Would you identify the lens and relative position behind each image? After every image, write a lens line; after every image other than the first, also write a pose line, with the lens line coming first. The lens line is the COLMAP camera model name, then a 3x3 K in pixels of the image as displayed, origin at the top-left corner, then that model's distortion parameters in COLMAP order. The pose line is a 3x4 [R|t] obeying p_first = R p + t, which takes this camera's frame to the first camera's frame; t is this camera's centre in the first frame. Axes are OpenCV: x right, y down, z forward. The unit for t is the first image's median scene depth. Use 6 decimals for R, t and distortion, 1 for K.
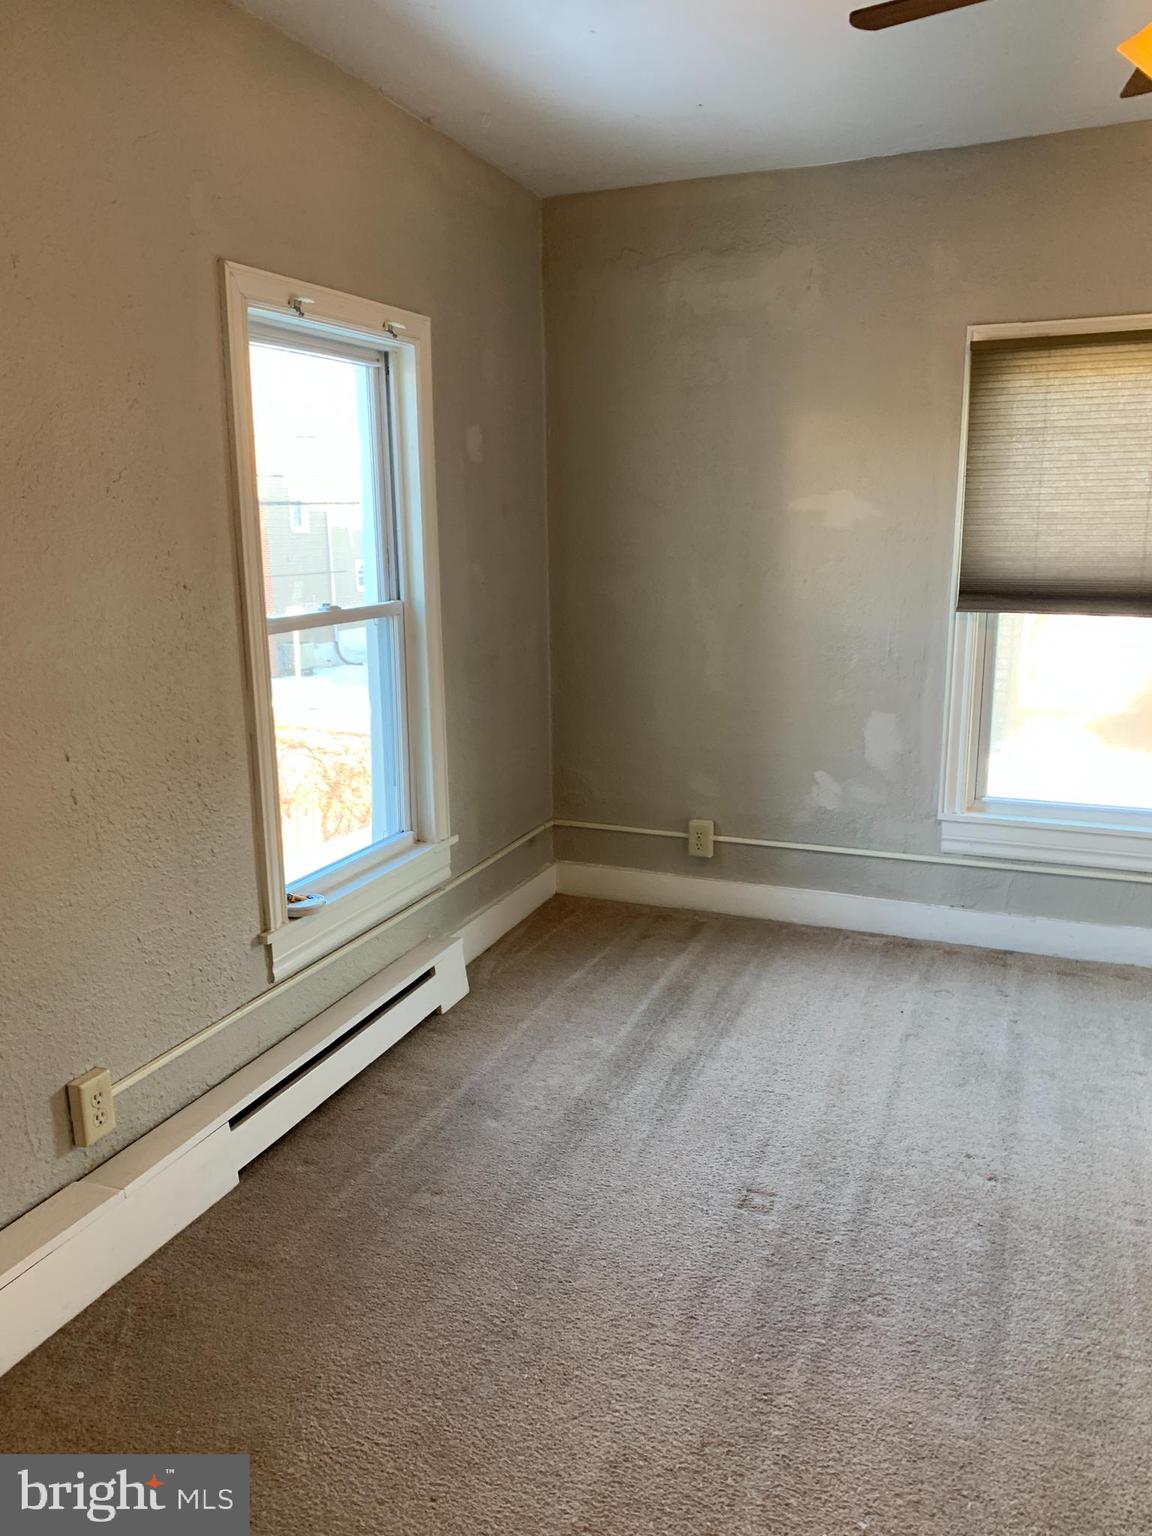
lens RADIAL K [[1191.5, 0, 642.0], [0, 1191.5, 793.0], [0, 0, 1]] dist [0.029831, -0.042067]
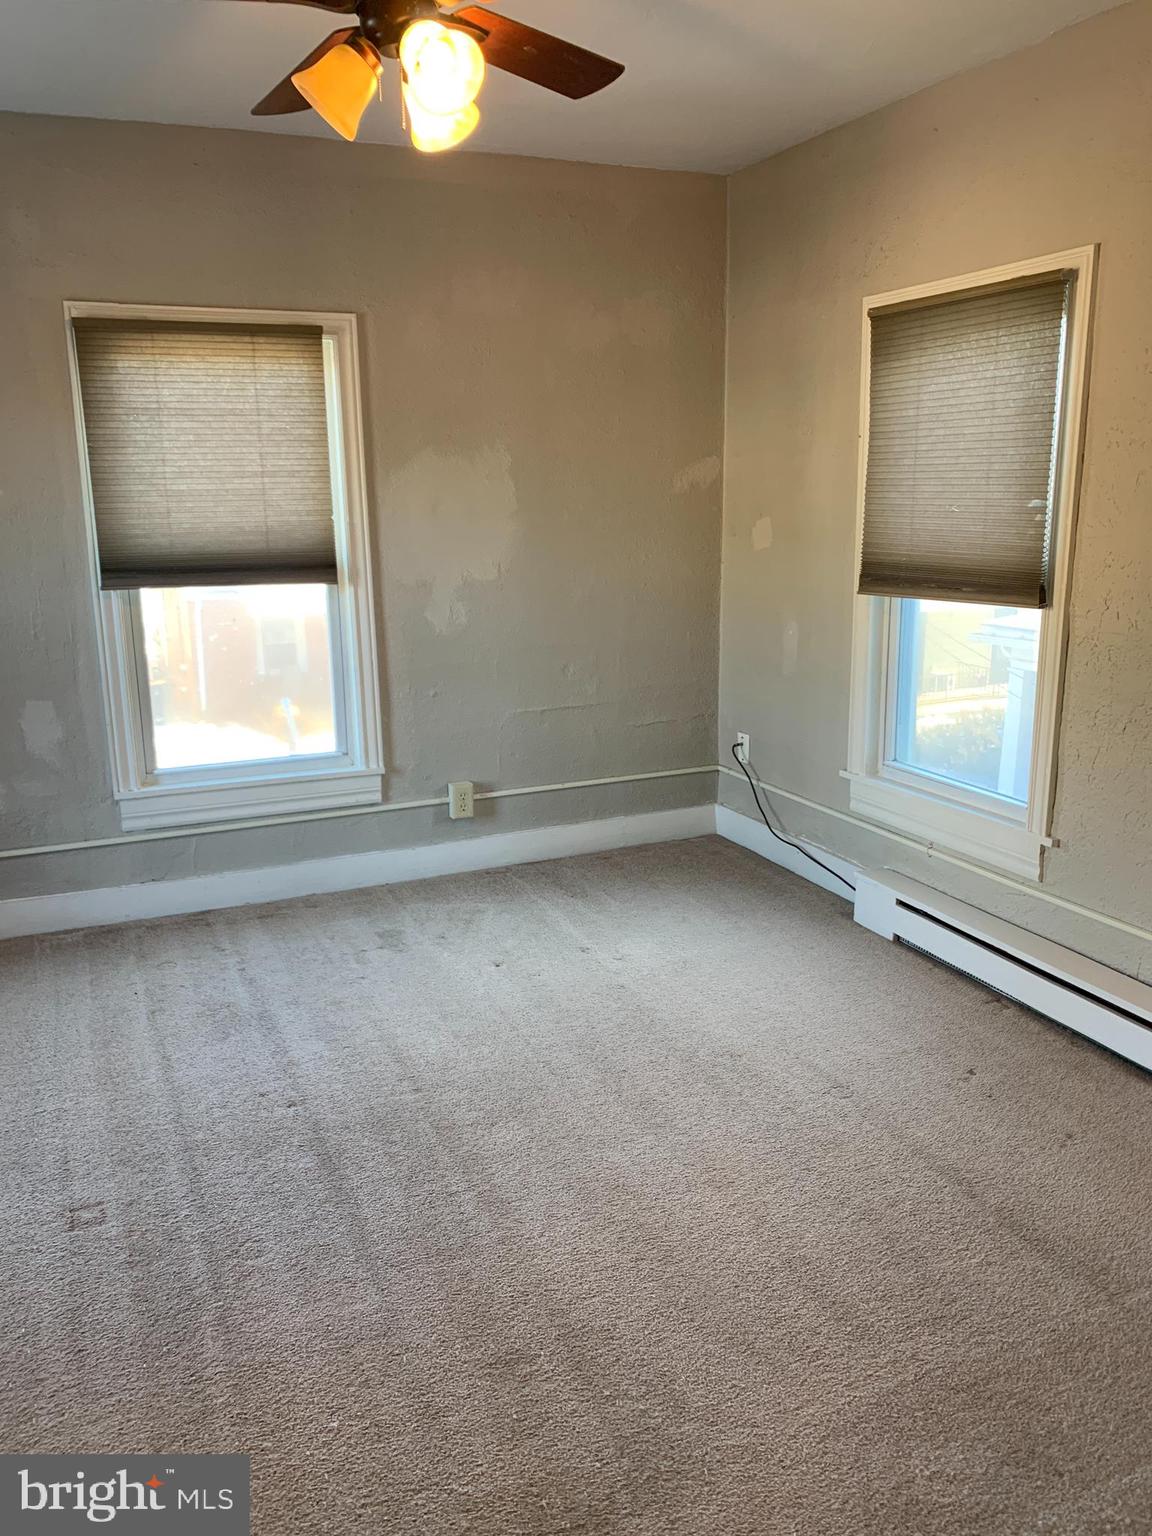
lens RADIAL K [[1191.5, 0, 567.6], [0, 1191.5, 795.8], [0, 0, 1]] dist [0.029831, -0.042067]
pose [[0.694335, -0.180982, 0.696523, -0.207256], [0.168433, 0.981847, 0.087215, -0.005396], [-0.699663, 0.056761, 0.712214, 0.029058]]
